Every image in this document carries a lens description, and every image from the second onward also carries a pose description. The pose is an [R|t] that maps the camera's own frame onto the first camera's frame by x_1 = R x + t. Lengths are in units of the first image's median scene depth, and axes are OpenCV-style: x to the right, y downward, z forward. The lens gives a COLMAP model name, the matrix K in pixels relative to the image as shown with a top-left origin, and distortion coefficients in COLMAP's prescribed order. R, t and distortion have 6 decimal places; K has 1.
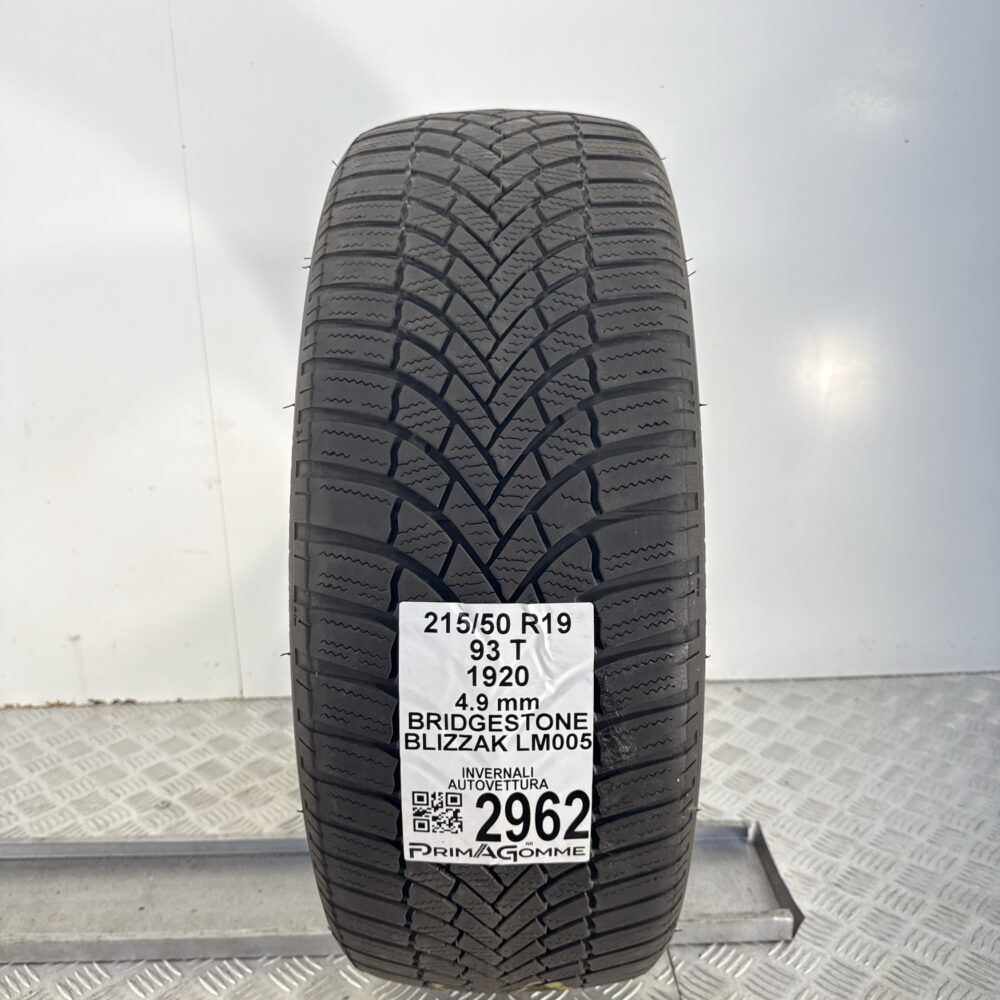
lens RADIAL K [[938.4, 0, 500.0], [0, 938.4, 500.0], [0, 0, 1]] dist [0.156810, -0.403757]
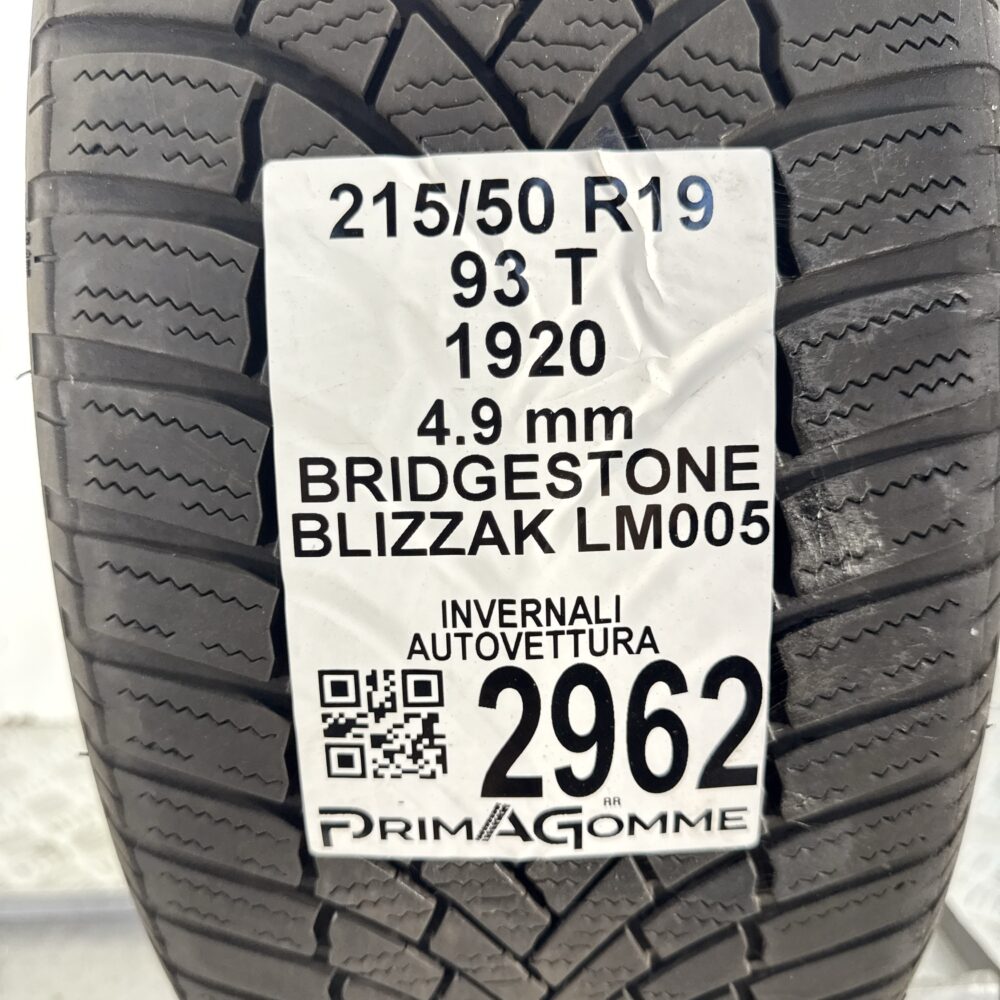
lens RADIAL K [[938.4, 0, 500.0], [0, 938.4, 500.0], [0, 0, 1]] dist [0.156810, -0.403757]
pose [[0.999607, -0.027280, -0.006433, -0.011471], [0.026815, 0.997605, -0.063751, 0.265808], [0.008157, 0.063554, 0.997945, 0.605472]]
